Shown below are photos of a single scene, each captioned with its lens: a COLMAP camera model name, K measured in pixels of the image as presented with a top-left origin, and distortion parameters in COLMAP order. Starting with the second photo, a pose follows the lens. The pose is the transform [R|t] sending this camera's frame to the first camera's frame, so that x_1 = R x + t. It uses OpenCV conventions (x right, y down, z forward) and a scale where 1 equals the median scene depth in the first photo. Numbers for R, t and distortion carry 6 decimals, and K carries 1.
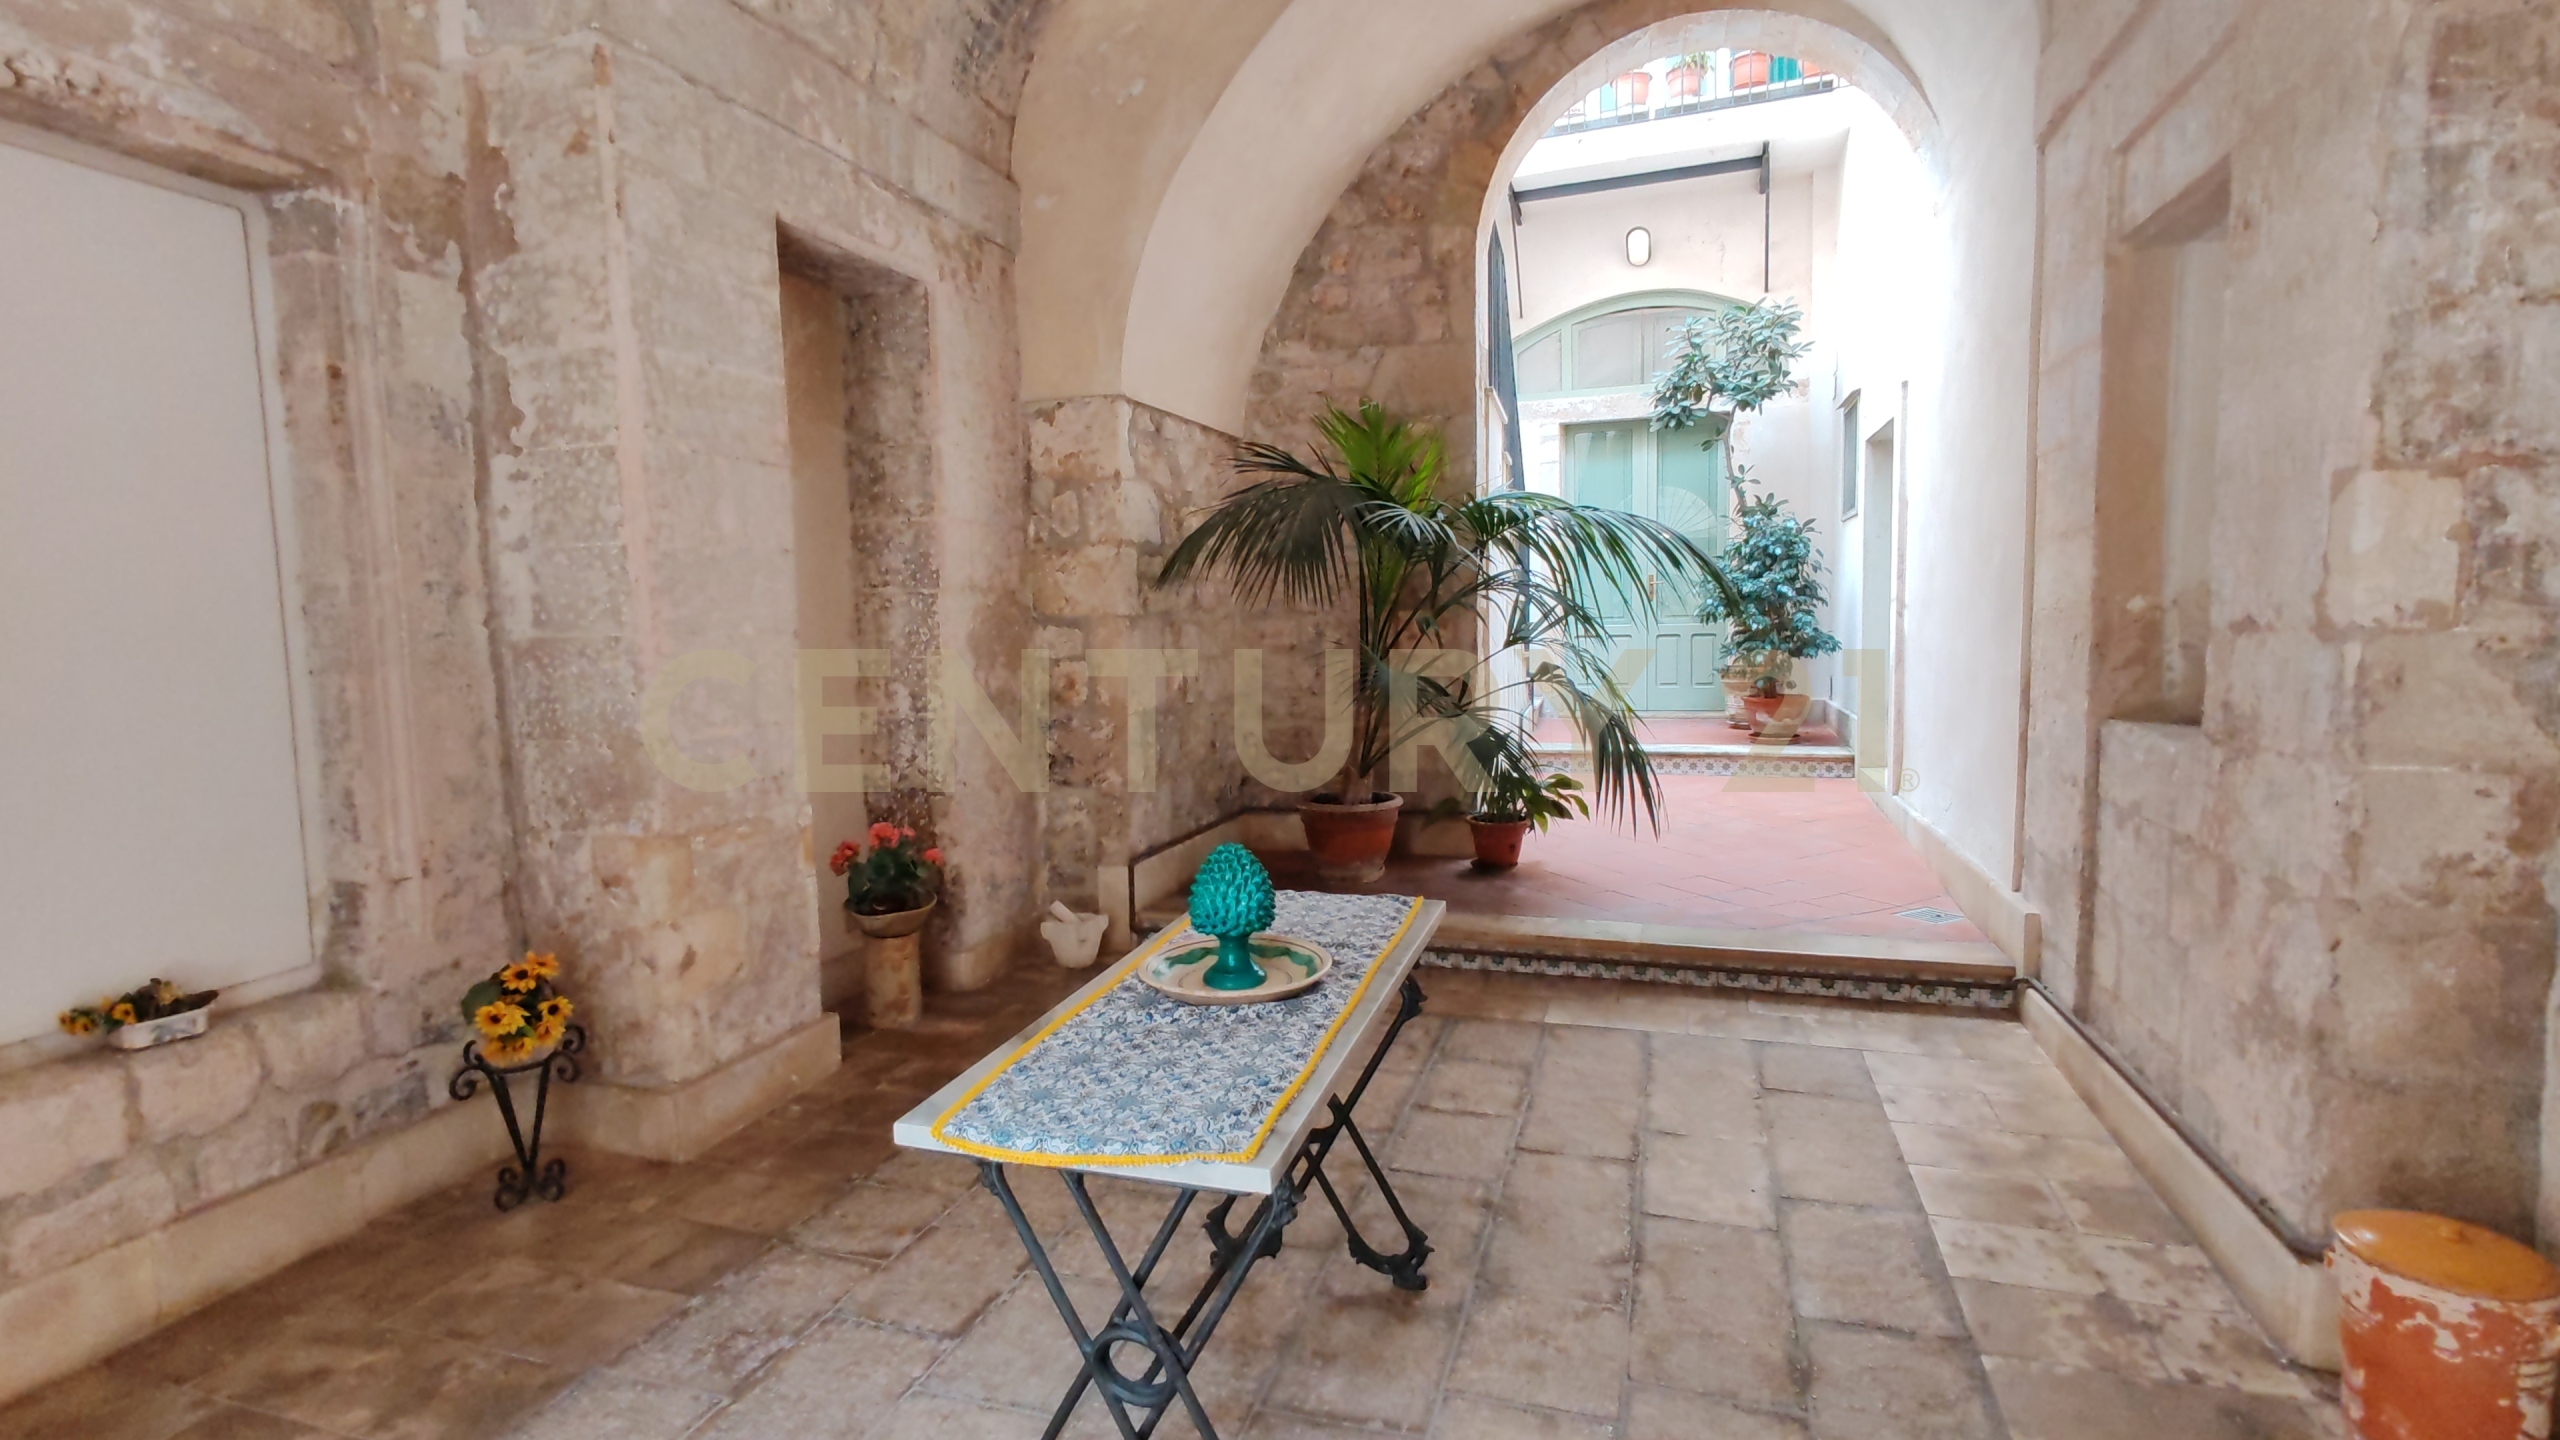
lens RADIAL K [[1165.3, 0, 1263.0], [0, 1165.3, 700.6], [0, 0, 1]] dist [0.004755, 0.001715]
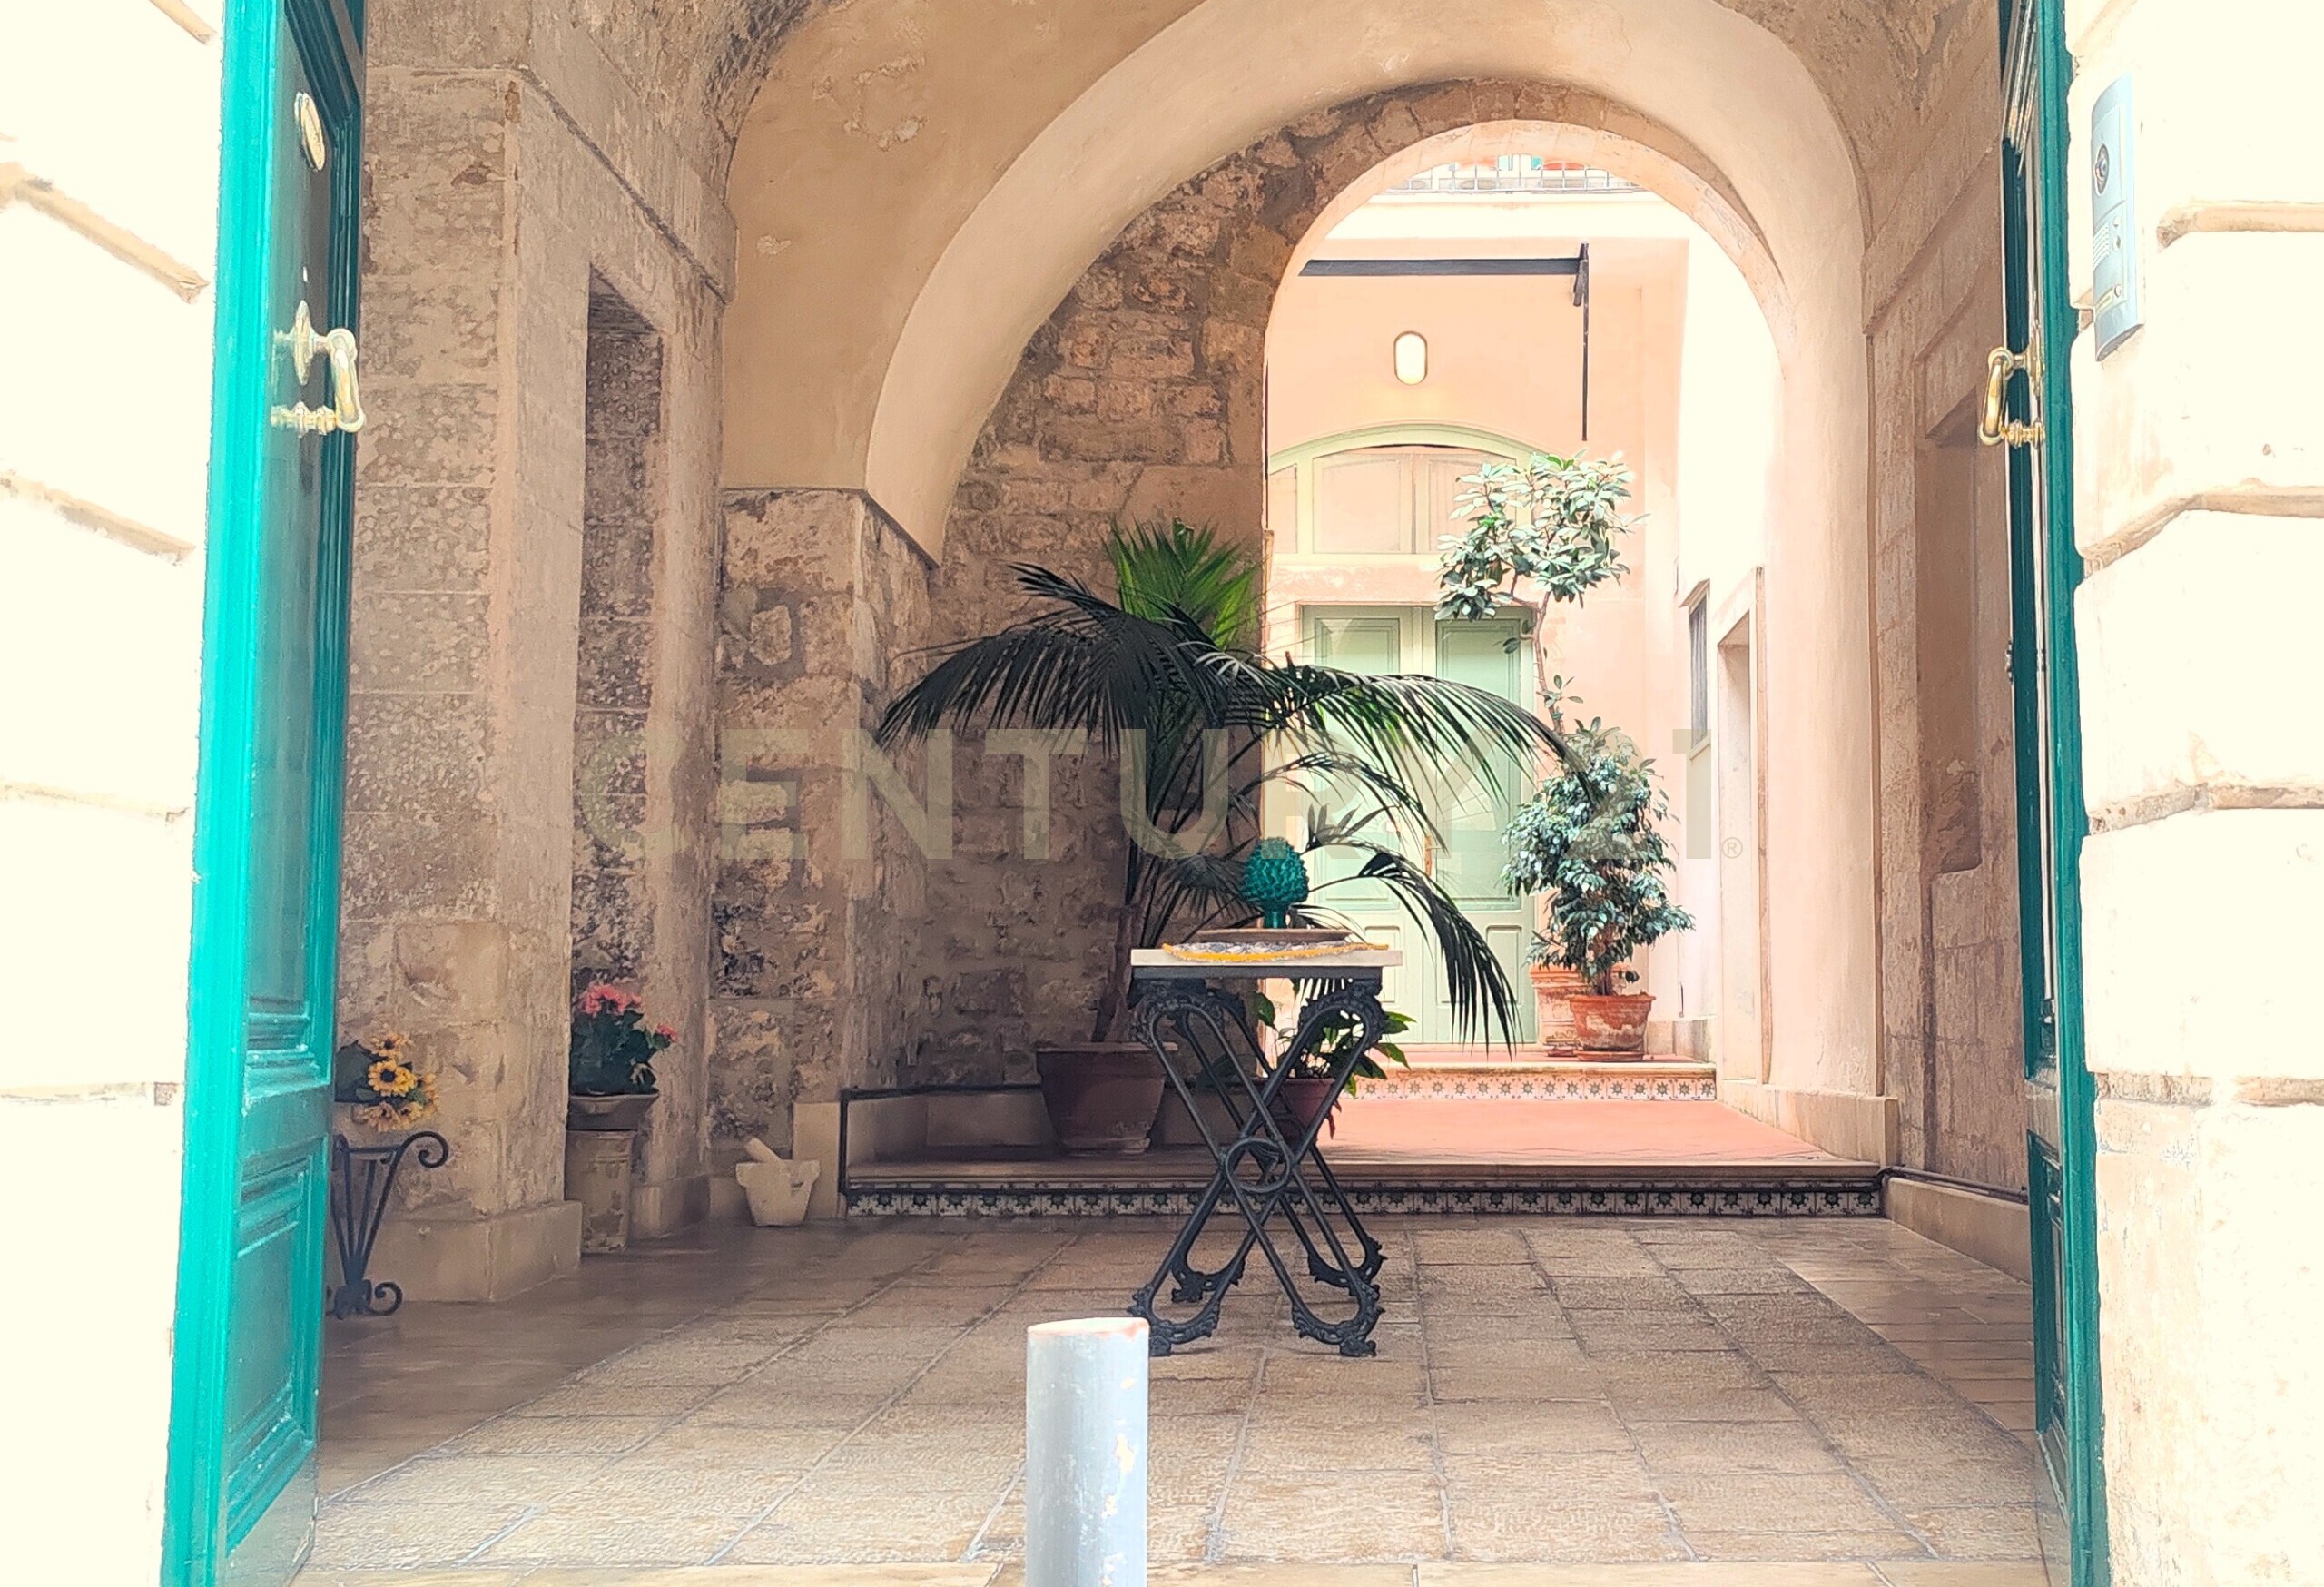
lens RADIAL K [[3363.8, 0, 1166.0], [0, 3363.8, 799.2], [0, 0, 1]] dist [0.087351, 0.000000]
pose [[0.951145, 0.066507, 0.301497, -0.593401], [-0.005983, 0.980310, -0.197373, 0.385359], [-0.308687, 0.185927, 0.932815, -1.133660]]
